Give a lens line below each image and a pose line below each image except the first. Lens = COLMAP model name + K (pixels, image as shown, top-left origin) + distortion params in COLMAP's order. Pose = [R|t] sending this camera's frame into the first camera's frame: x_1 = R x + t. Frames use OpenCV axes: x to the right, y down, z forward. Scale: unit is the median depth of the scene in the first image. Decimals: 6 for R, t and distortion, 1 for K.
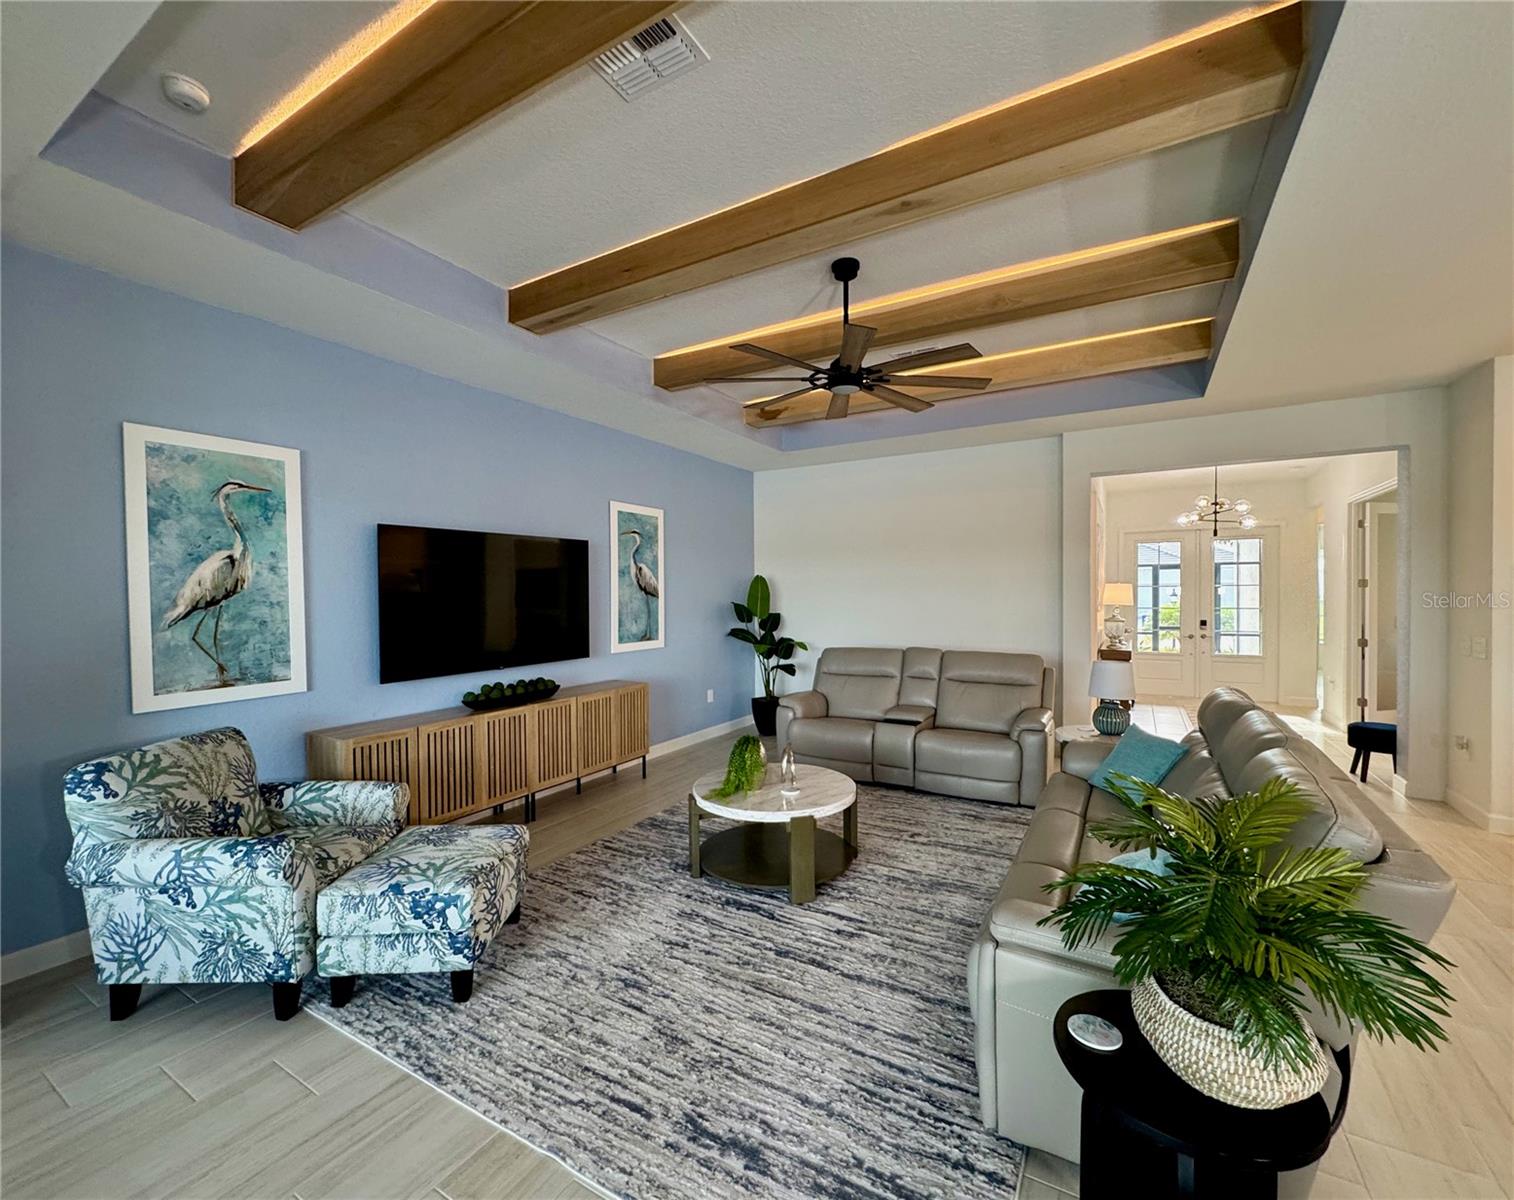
lens RADIAL K [[637.7, 0, 757.0], [0, 637.7, 600.0], [0, 0, 1]] dist [-0.000742, -0.000426]
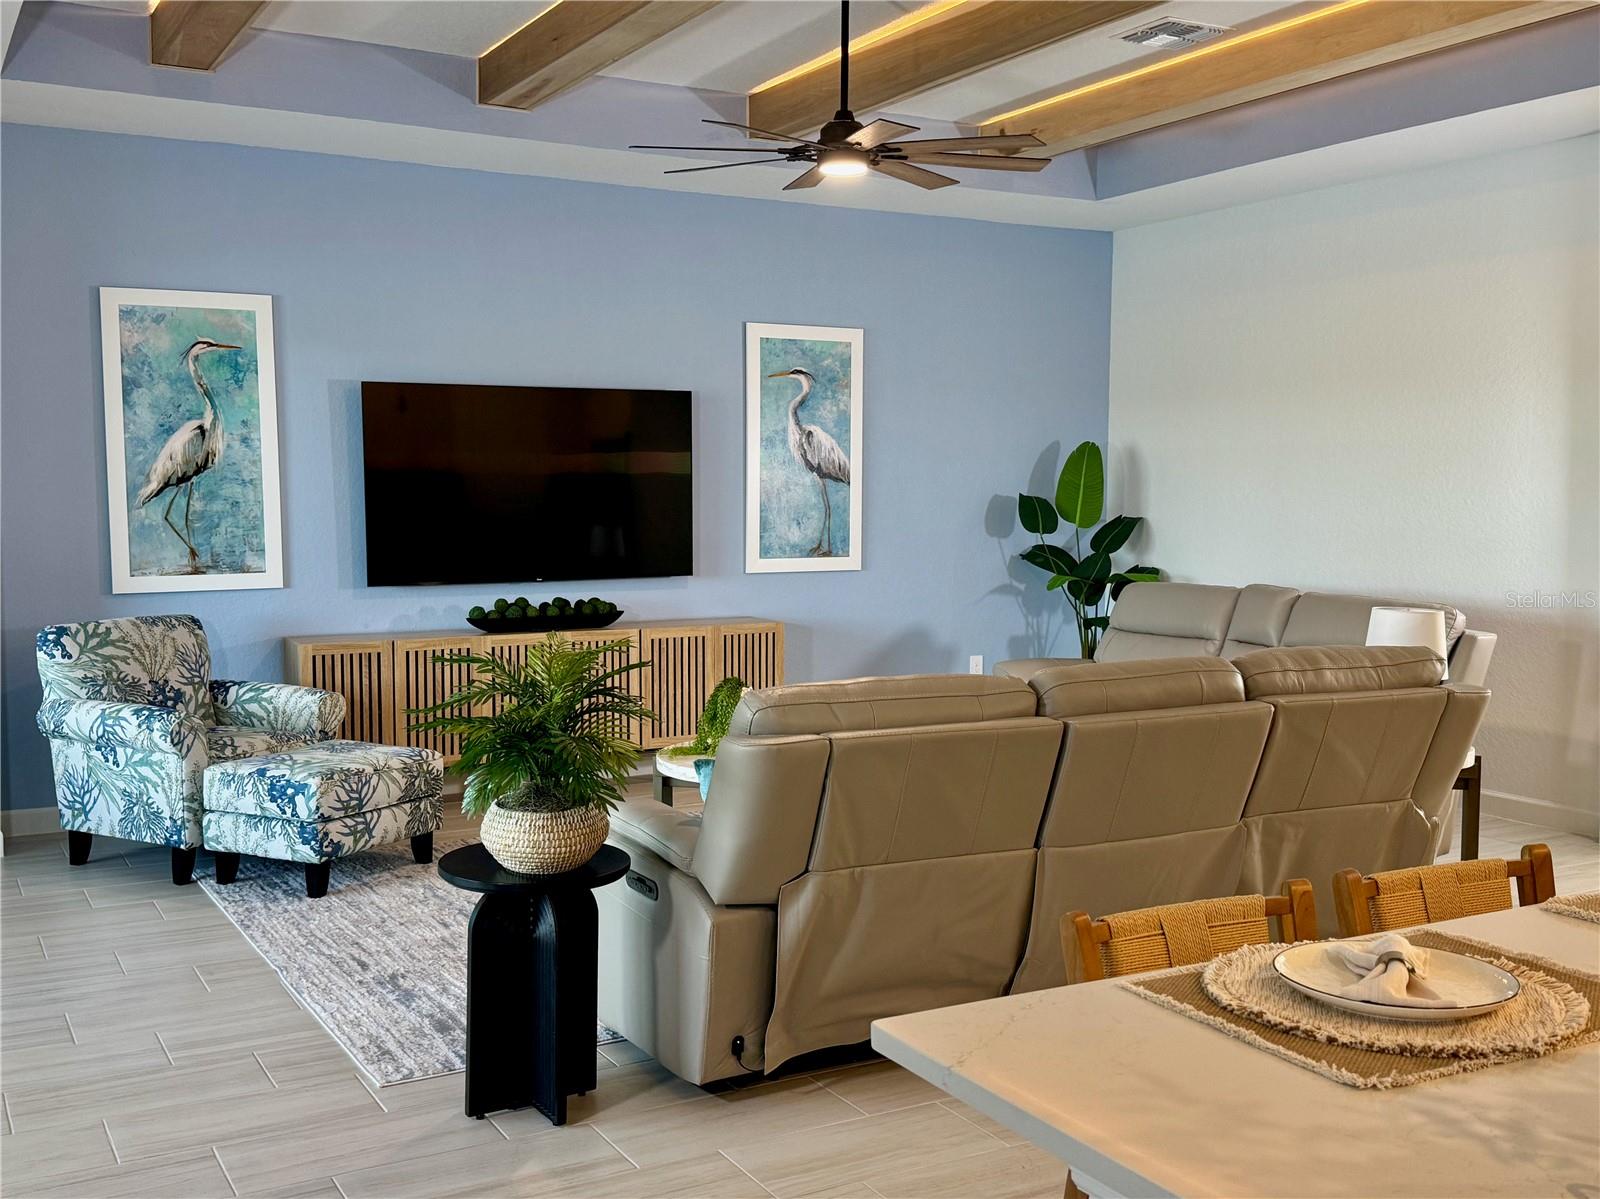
lens RADIAL K [[1599.3, 0, 800.0], [0, 1599.3, 599.5], [0, 0, 1]] dist [0.173446, -0.385713]
pose [[0.864351, 0.045498, -0.500826, 1.146909], [-0.013362, 0.997625, 0.067570, 0.007754], [0.502711, -0.051713, 0.862907, -0.598104]]
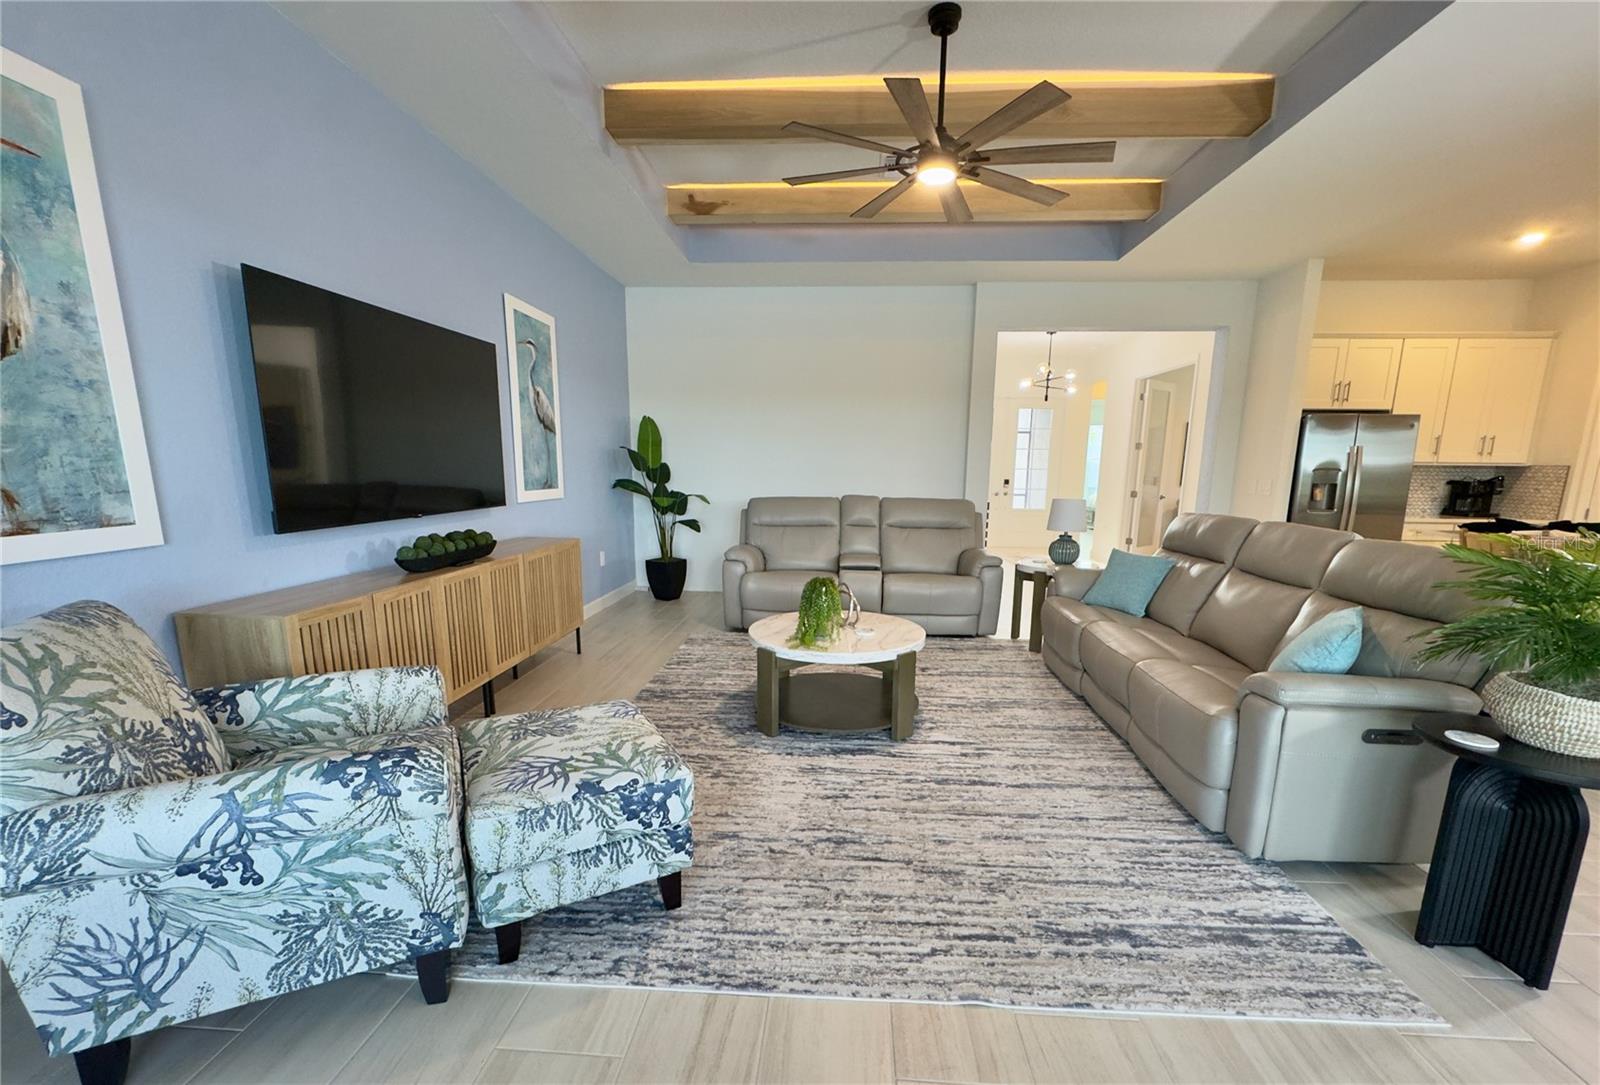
lens RADIAL K [[668.5, 0, 803.5], [0, 668.5, 590.9], [0, 0, 1]] dist [-0.001855, 0.000172]
pose [[0.893589, -0.065023, 0.444151, -0.554620], [-0.013908, 0.984968, 0.172178, 0.086549], [-0.448670, -0.160034, 0.879252, 0.226073]]
